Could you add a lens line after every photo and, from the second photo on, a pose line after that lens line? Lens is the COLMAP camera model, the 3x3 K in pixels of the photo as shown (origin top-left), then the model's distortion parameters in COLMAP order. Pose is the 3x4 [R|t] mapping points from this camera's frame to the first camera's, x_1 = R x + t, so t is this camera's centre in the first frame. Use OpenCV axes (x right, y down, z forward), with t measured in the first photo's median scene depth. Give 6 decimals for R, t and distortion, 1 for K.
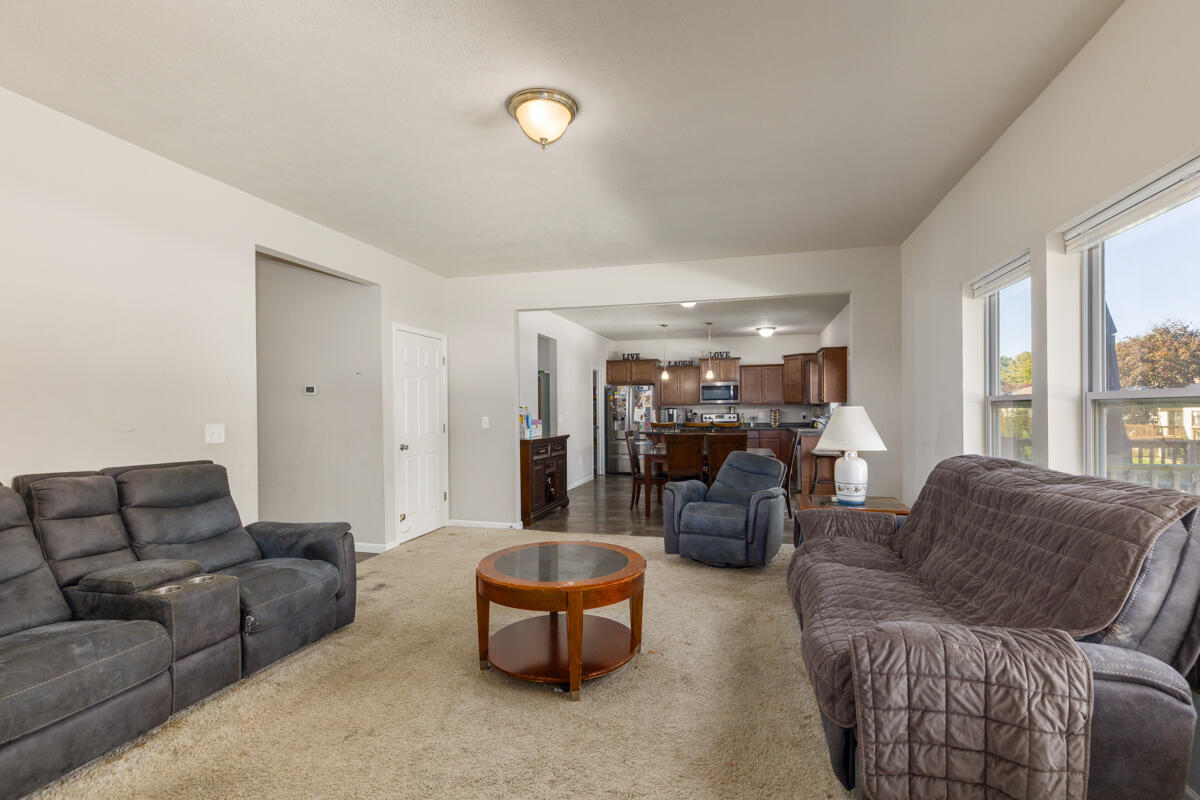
lens RADIAL K [[549.6, 0, 601.3], [0, 549.6, 406.2], [0, 0, 1]] dist [0.009087, 0.000247]
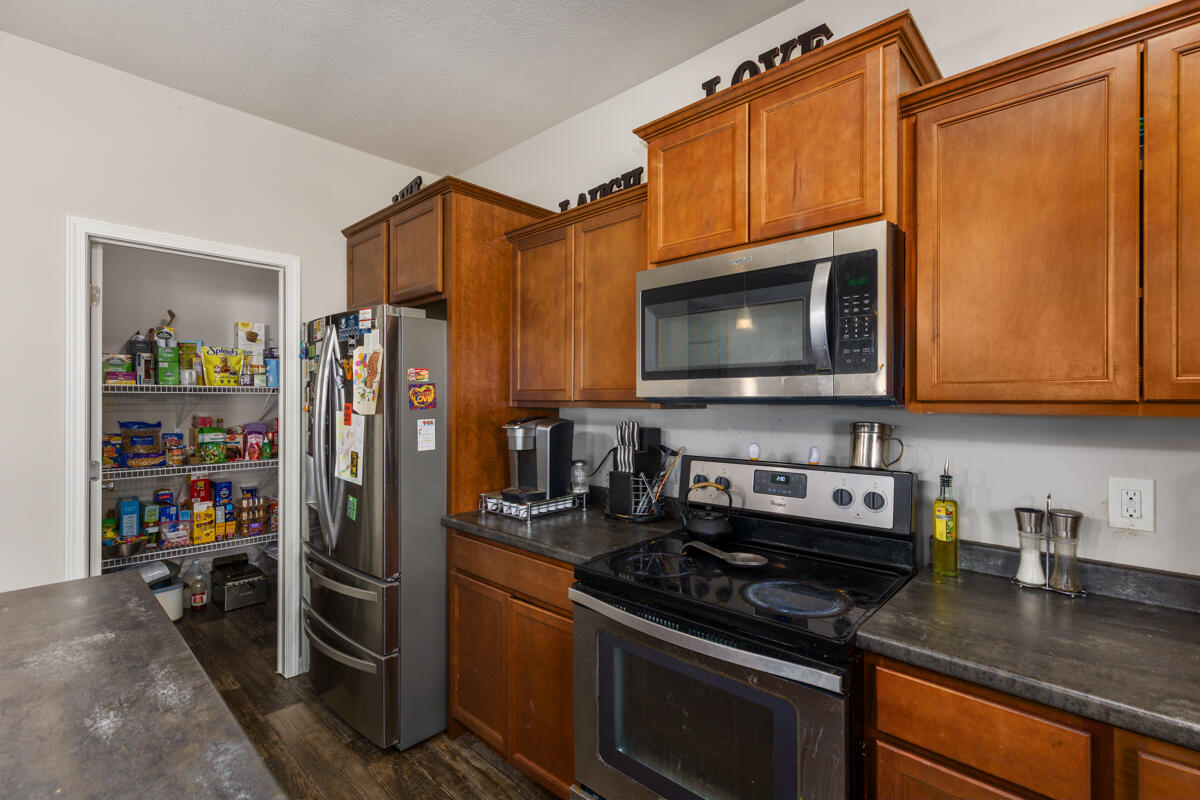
lens RADIAL K [[549.6, 0, 611.3], [0, 549.6, 402.8], [0, 0, 1]] dist [0.009087, 0.000247]
pose [[0.884838, 0.013596, -0.465701, 0.248856], [-0.011912, 0.999908, 0.006558, -0.004422], [0.465747, -0.000255, 0.884918, 0.848640]]
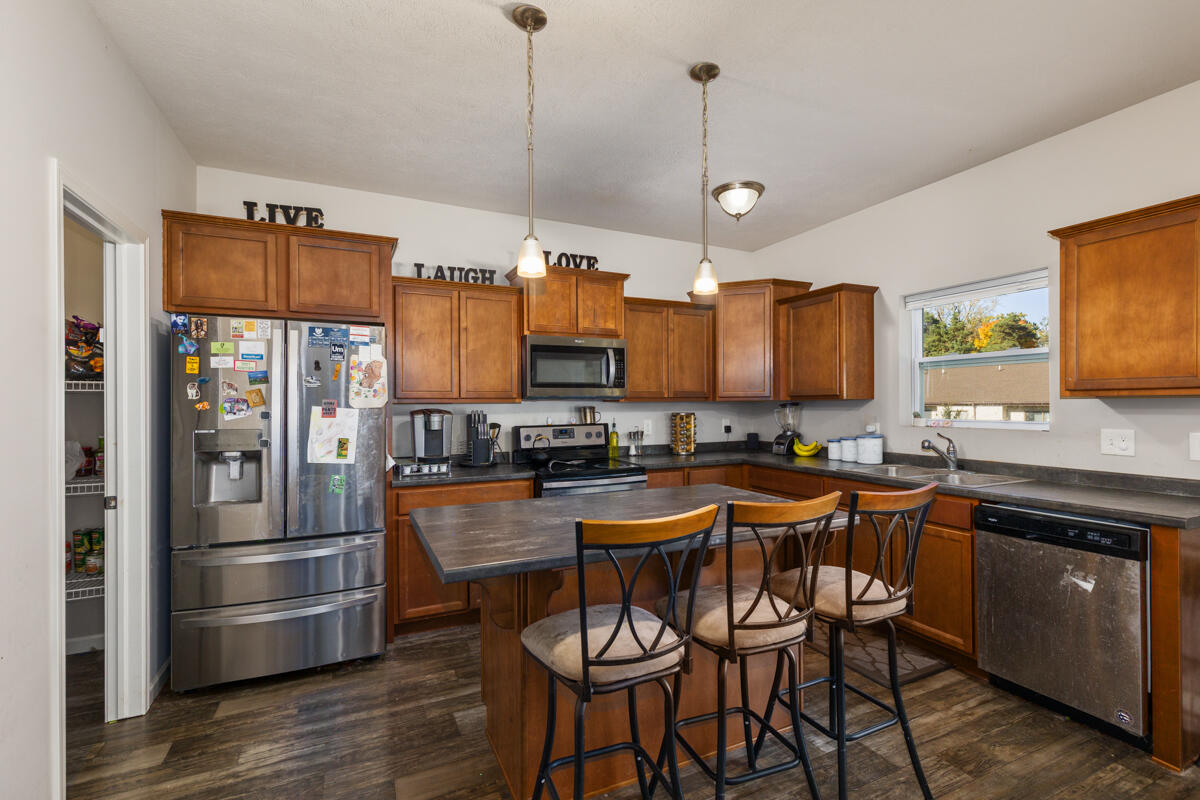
lens RADIAL K [[549.6, 0, 611.9], [0, 549.6, 404.8], [0, 0, 1]] dist [0.009087, 0.000247]
pose [[0.755359, 0.003705, 0.655301, -0.000235], [-0.002359, 0.999993, -0.002934, 0.001109], [-0.655307, 0.000670, 0.755362, 0.711943]]
